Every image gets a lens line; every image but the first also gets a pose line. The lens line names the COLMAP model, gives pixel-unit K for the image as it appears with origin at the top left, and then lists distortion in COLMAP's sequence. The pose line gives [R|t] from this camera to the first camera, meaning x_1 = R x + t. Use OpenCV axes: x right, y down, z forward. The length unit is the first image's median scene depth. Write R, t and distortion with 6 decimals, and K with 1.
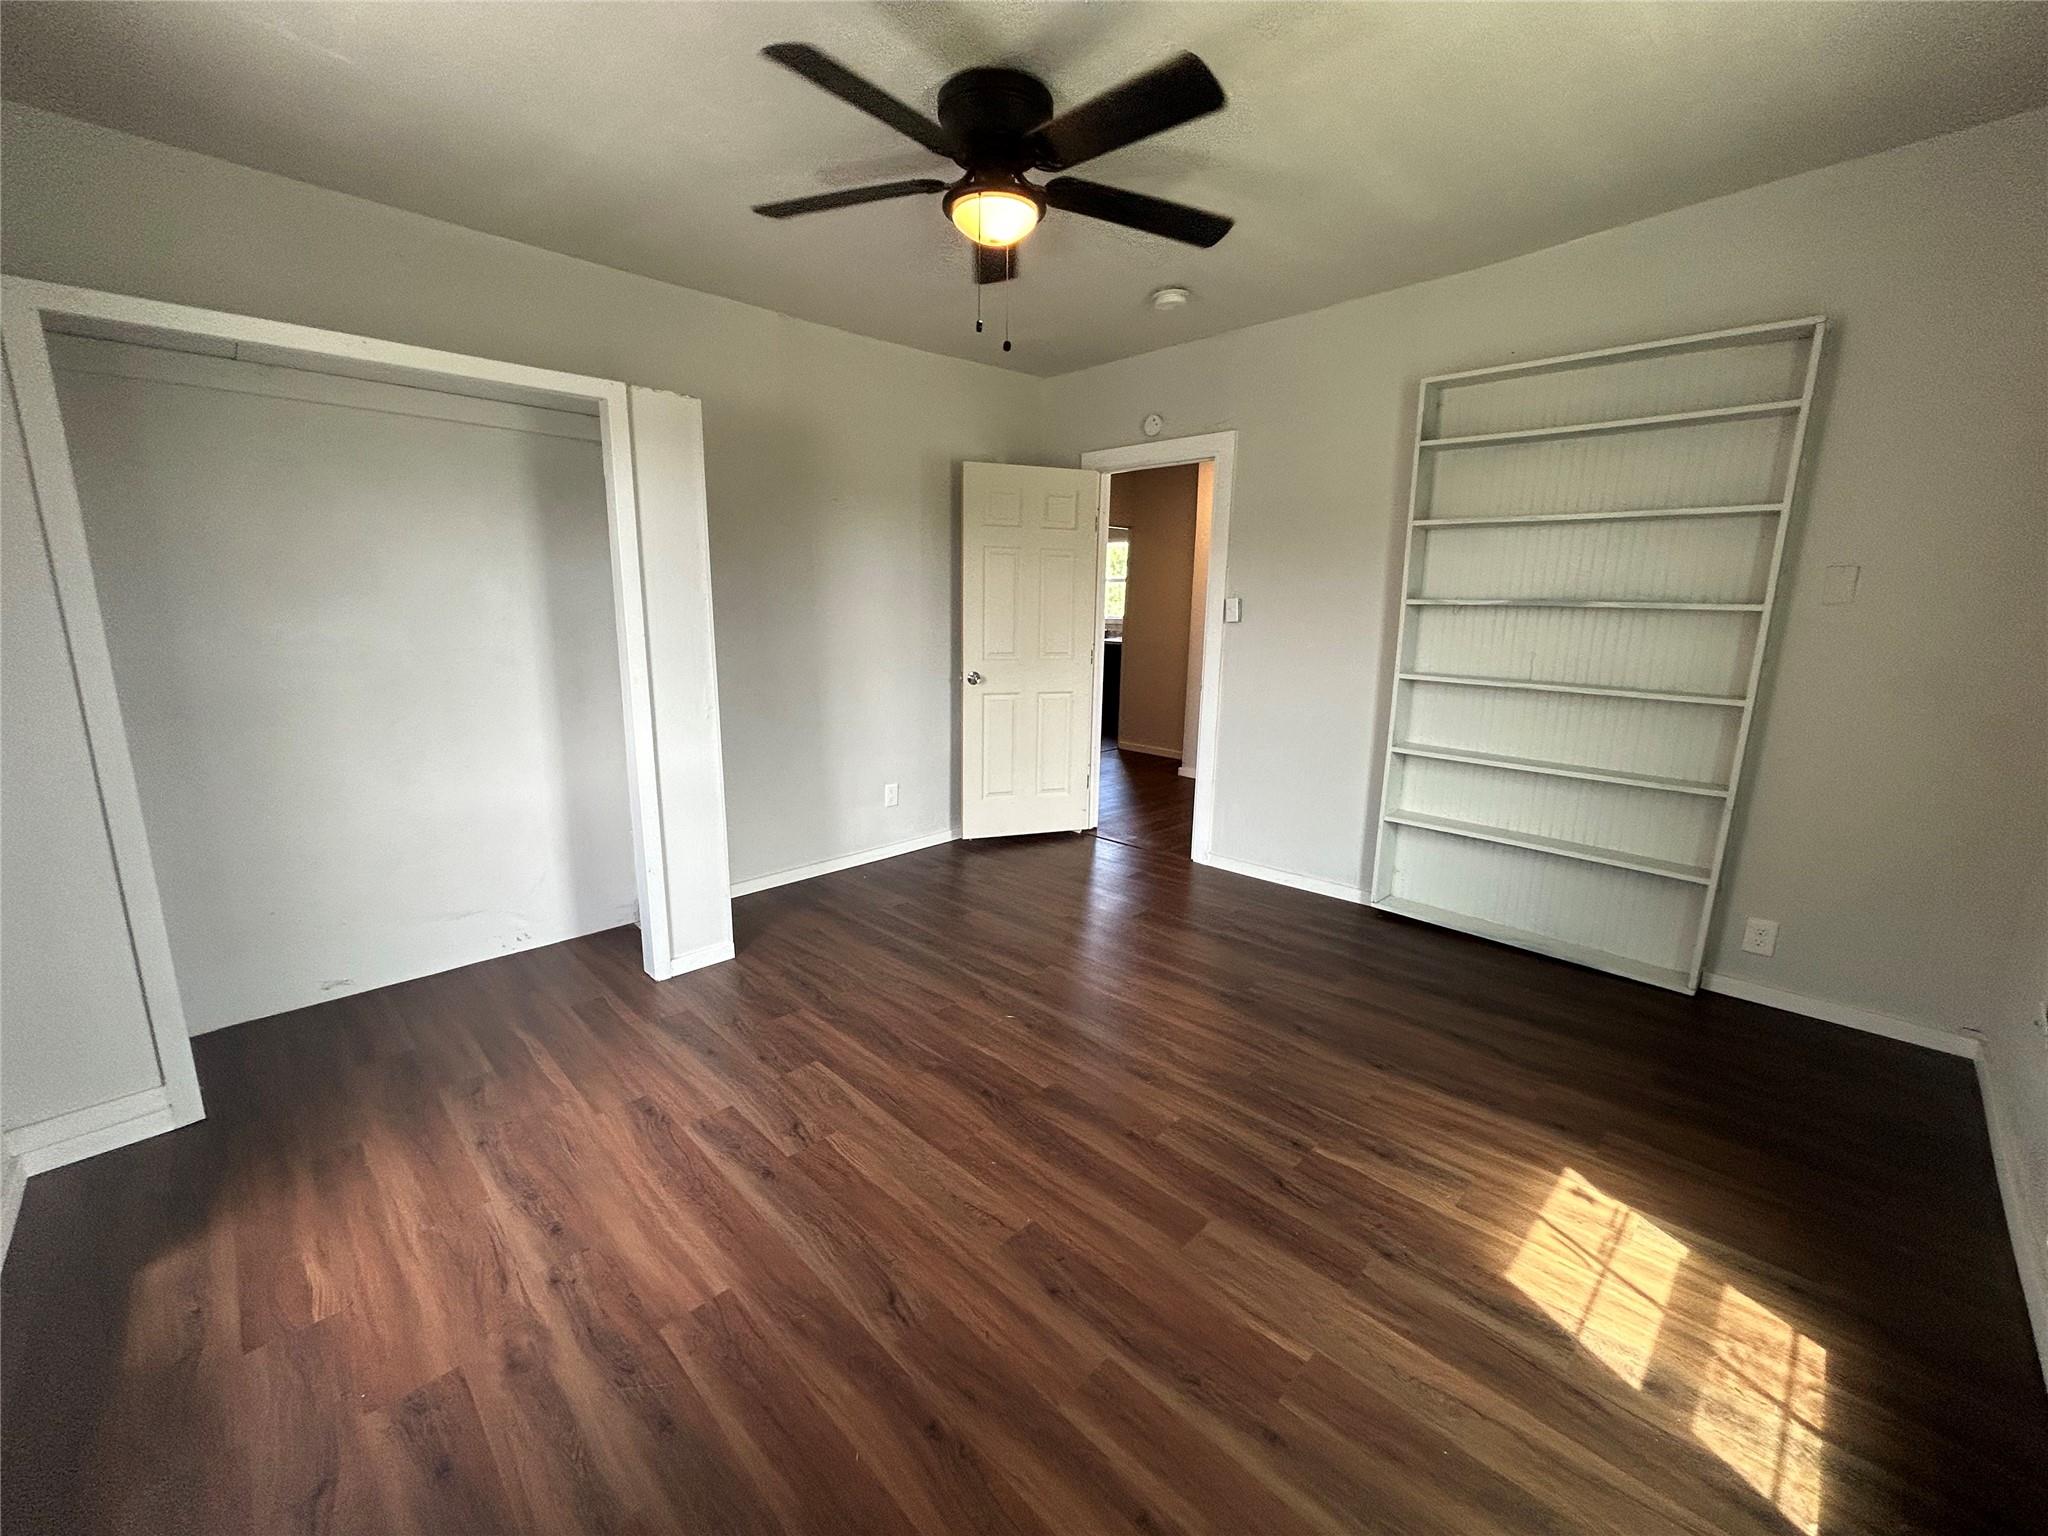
lens RADIAL K [[822.2, 0, 1027.1], [0, 822.2, 766.3], [0, 0, 1]] dist [-0.001438, 0.000368]
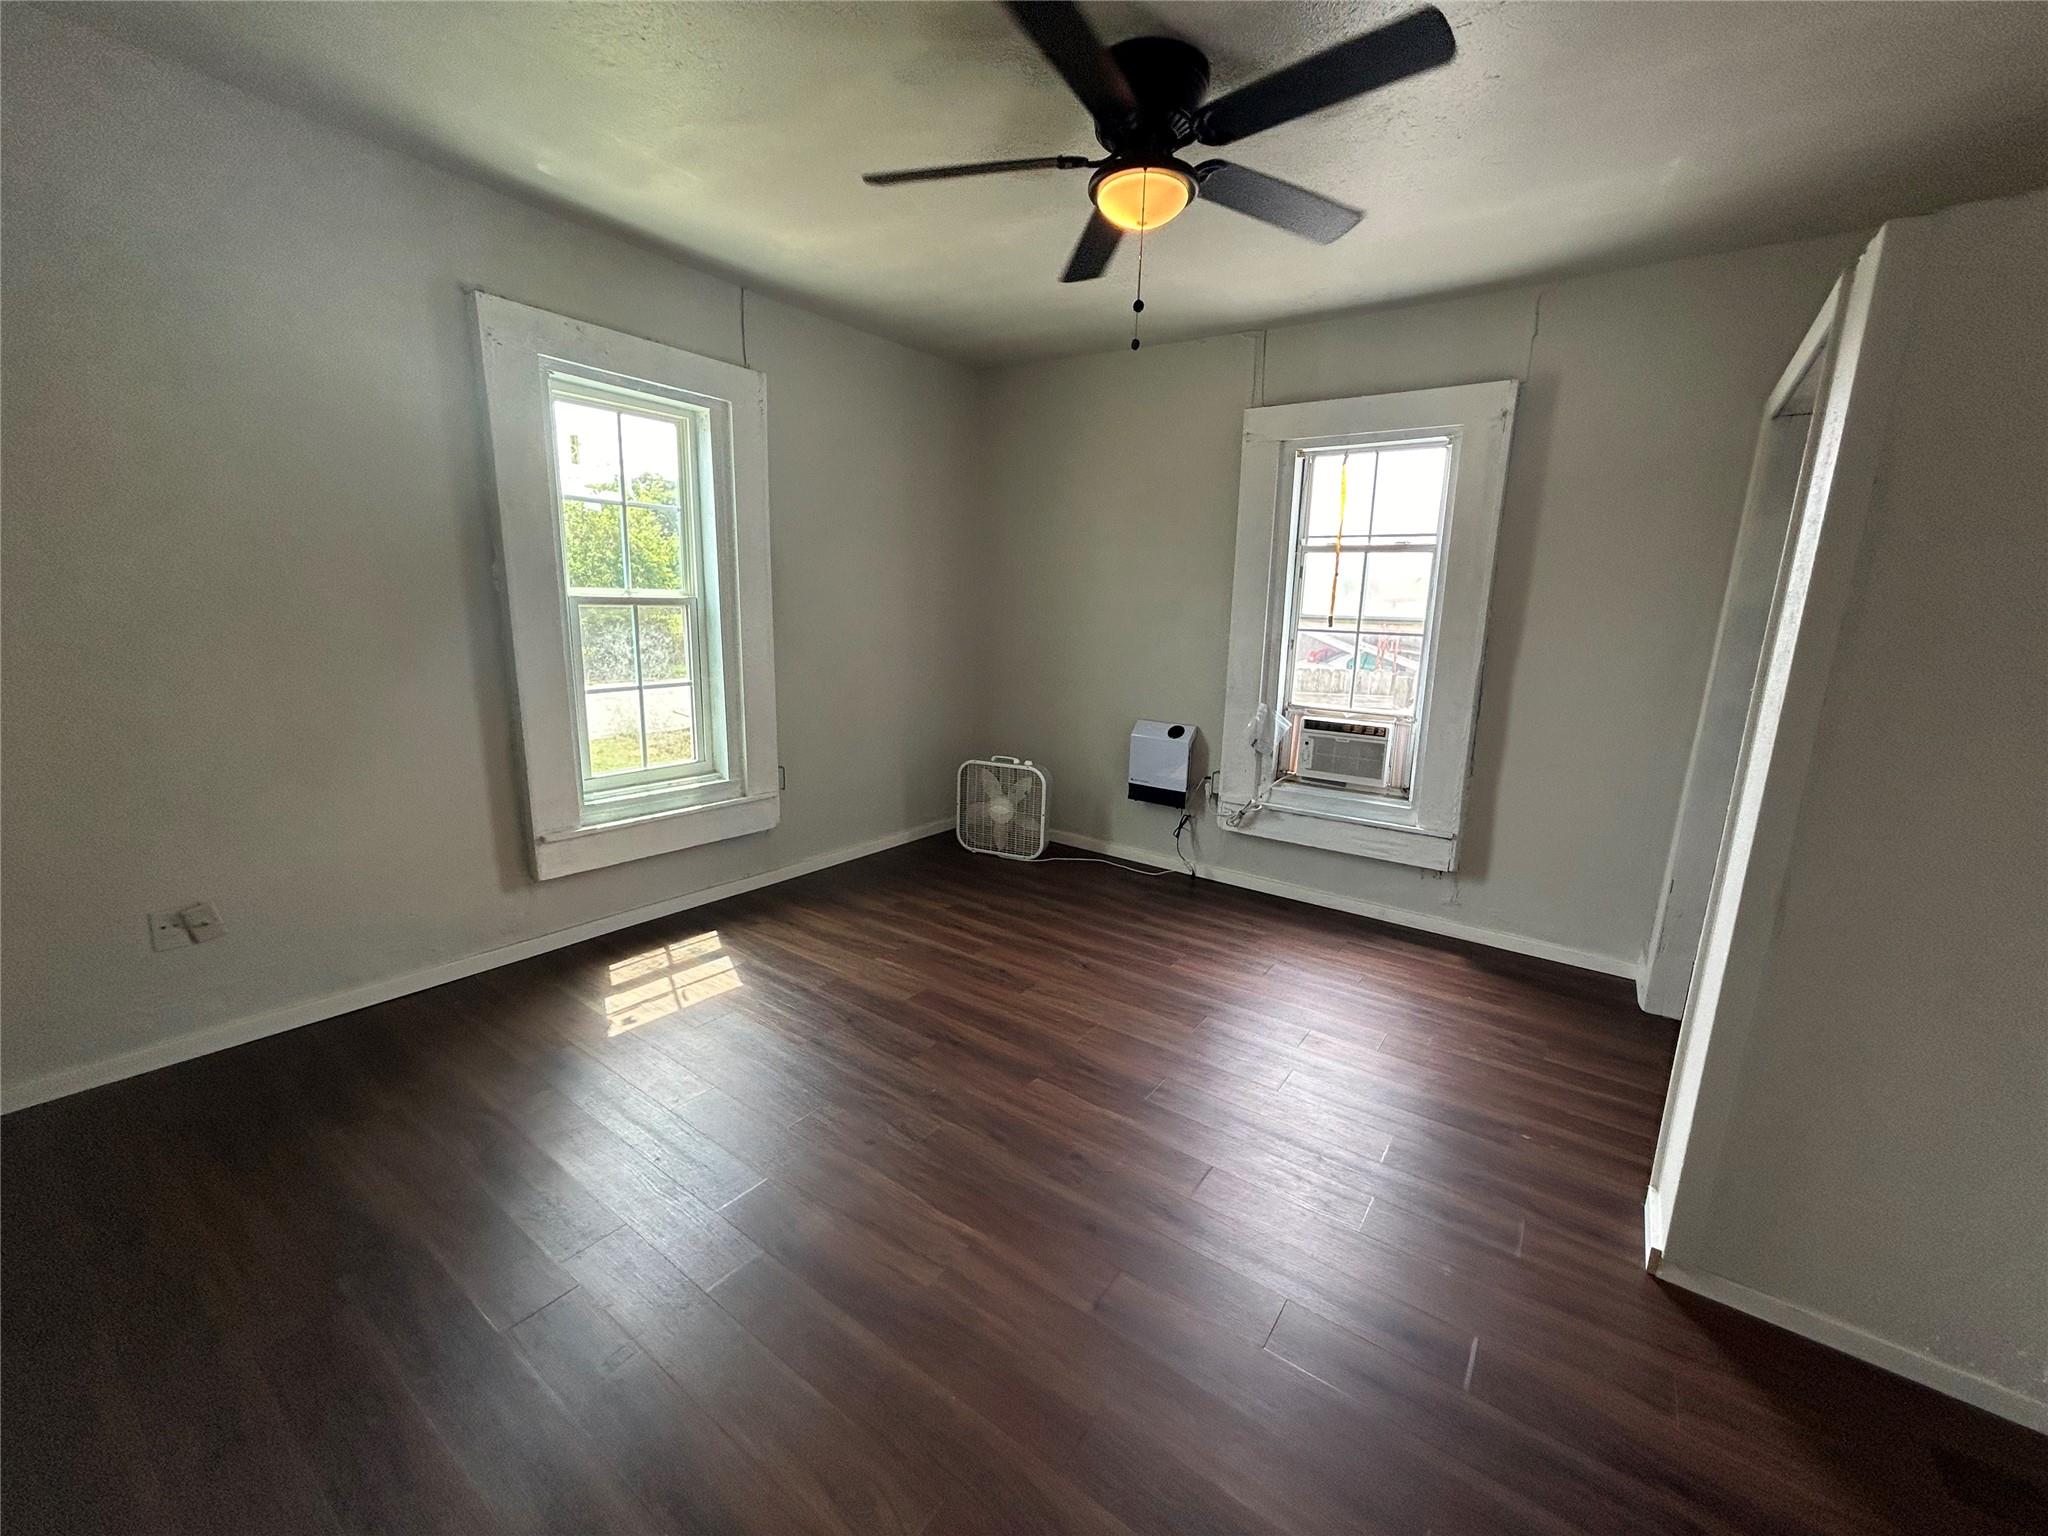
lens RADIAL K [[822.2, 0, 1027.1], [0, 822.2, 766.3], [0, 0, 1]] dist [-0.001438, 0.000368]
pose [[-0.986017, -0.003622, -0.166604, 0.284611], [-0.069835, 0.916722, 0.393375, -0.515312], [0.151304, 0.399510, -0.904157, 2.466059]]
